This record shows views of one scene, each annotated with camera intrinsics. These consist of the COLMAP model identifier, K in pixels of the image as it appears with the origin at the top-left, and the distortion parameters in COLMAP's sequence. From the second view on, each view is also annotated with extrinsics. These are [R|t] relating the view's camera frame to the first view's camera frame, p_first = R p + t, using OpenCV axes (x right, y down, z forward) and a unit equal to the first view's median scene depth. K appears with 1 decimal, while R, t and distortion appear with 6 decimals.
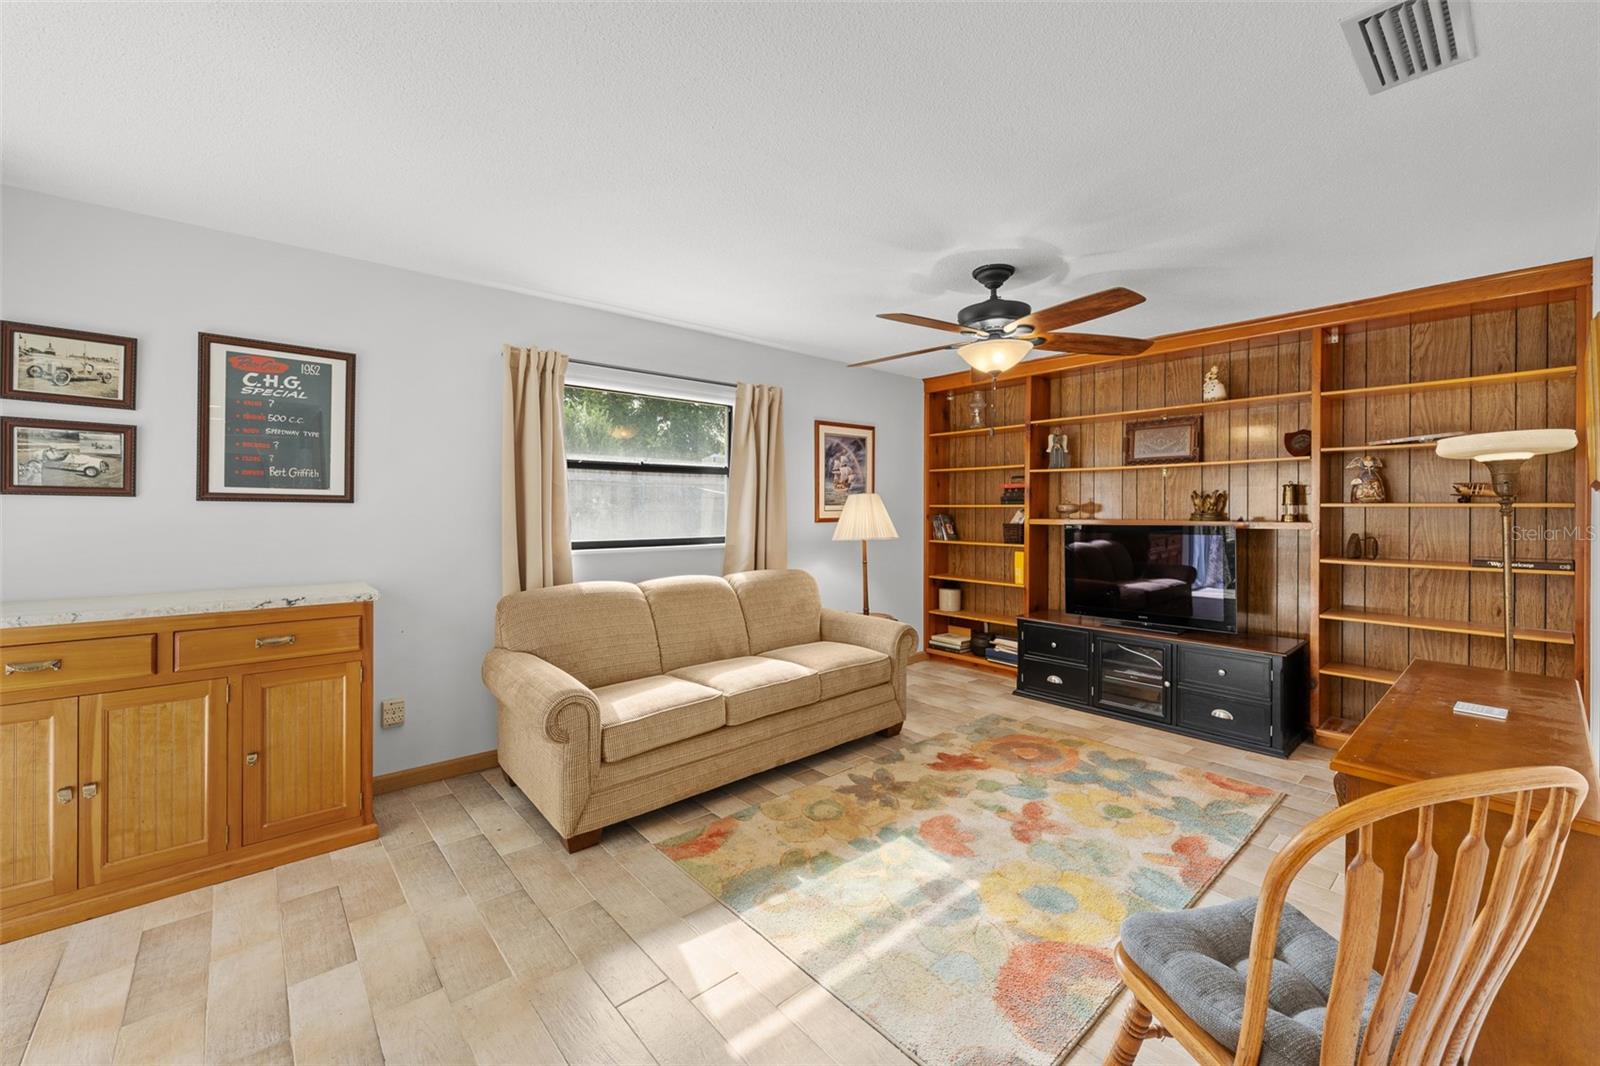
lens RADIAL K [[637.9, 0, 794.4], [0, 637.9, 513.7], [0, 0, 1]] dist [-0.002378, 0.000595]
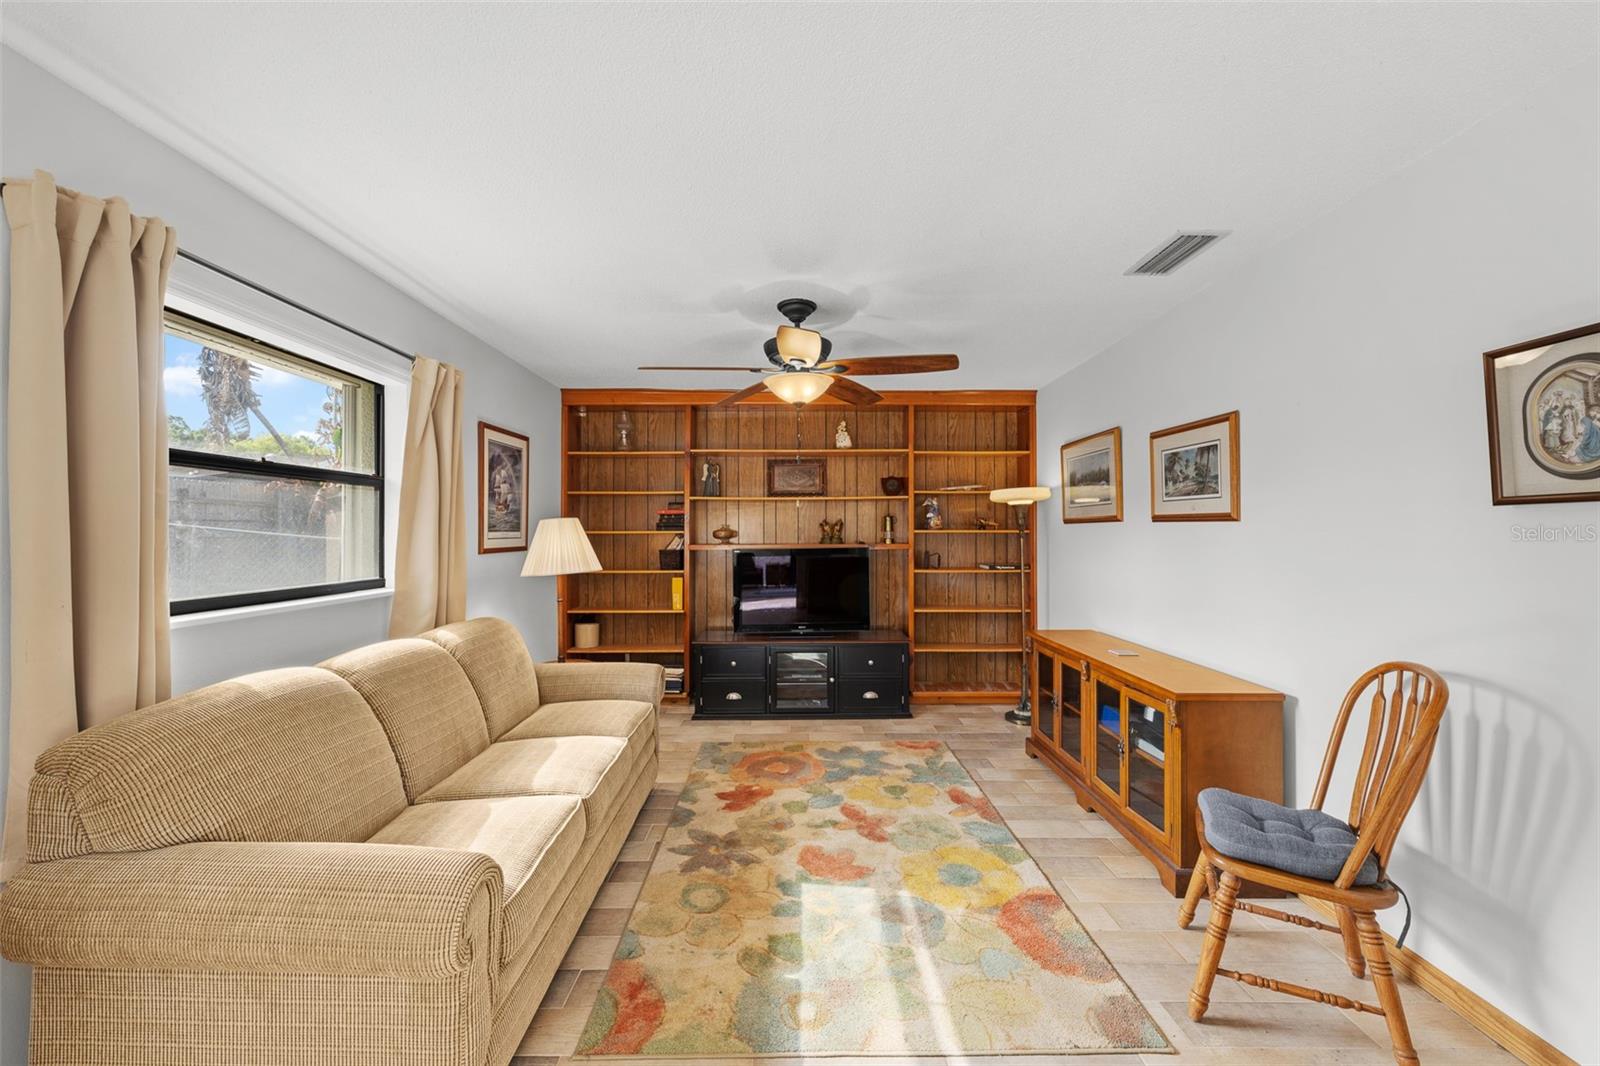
lens RADIAL K [[637.9, 0, 796.0], [0, 637.9, 528.5], [0, 0, 1]] dist [-0.002378, 0.000595]
pose [[0.650845, 0.002940, 0.759205, -0.340037], [0.009682, 0.999879, -0.012173, -0.004322], [-0.759149, 0.015273, 0.650738, 0.238565]]
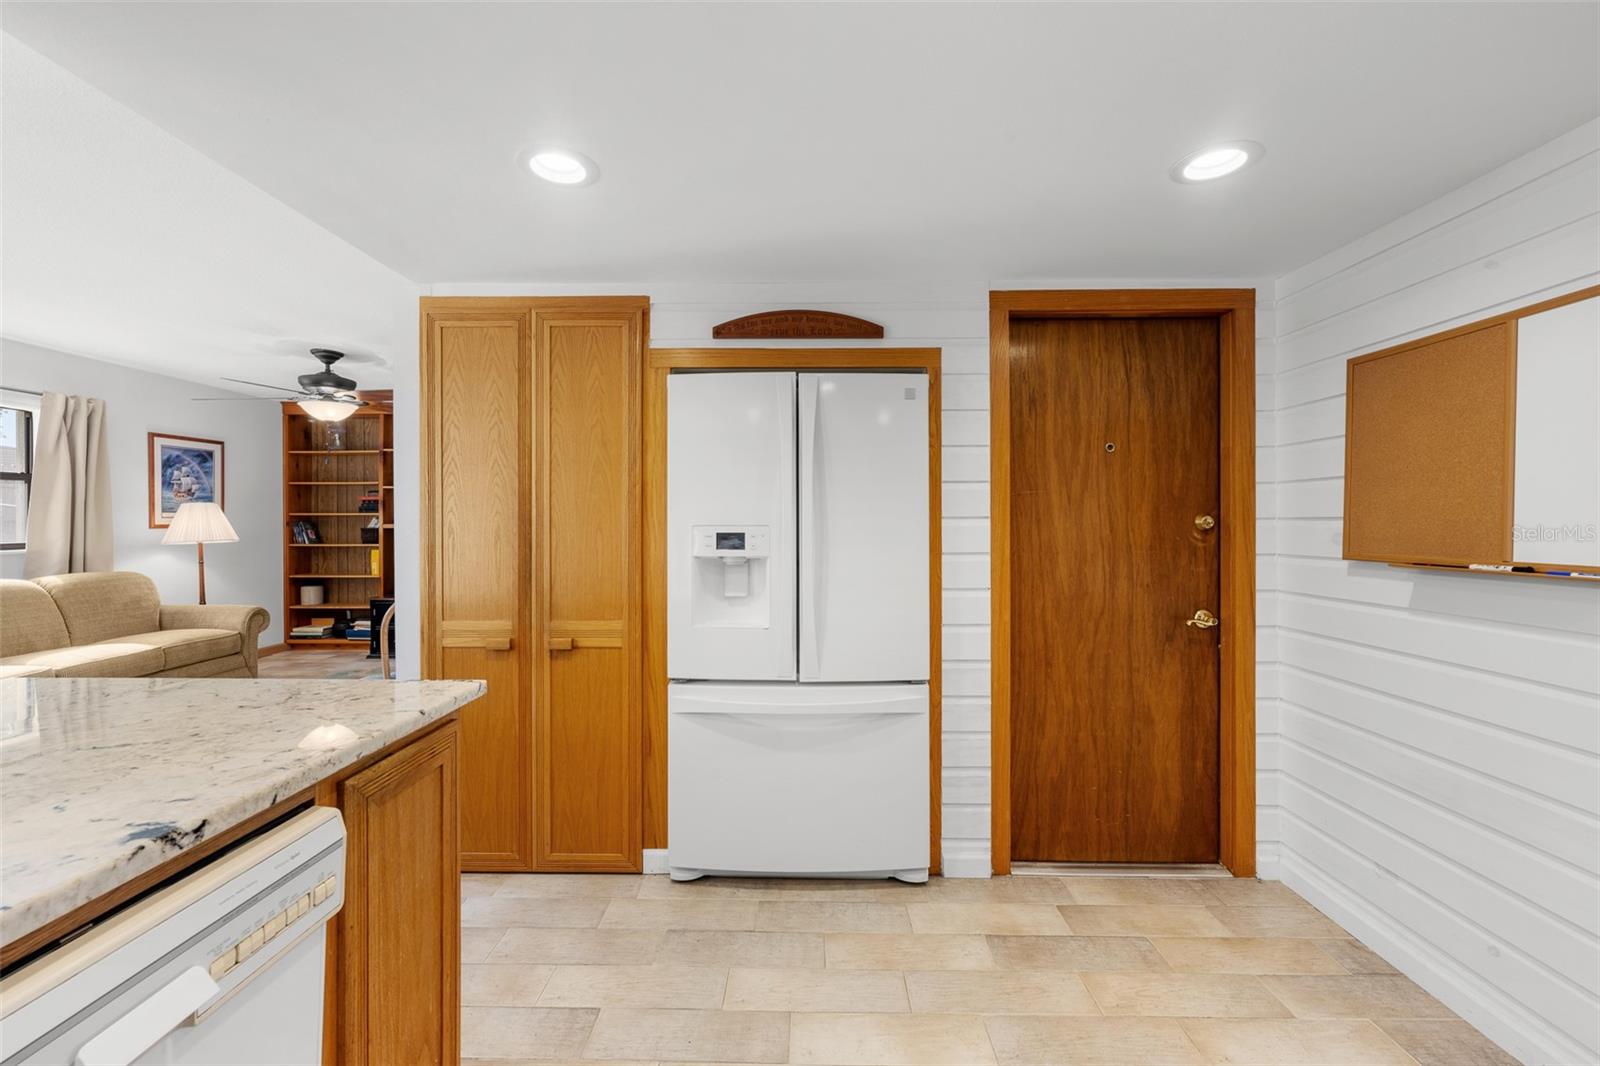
lens RADIAL K [[637.9, 0, 797.3], [0, 637.9, 523.6], [0, 0, 1]] dist [-0.002378, 0.000595]
pose [[0.659926, -0.006185, 0.751305, -0.058106], [0.009966, 0.999950, -0.000522, 0.018900], [-0.751265, 0.007832, 0.659955, -0.568396]]
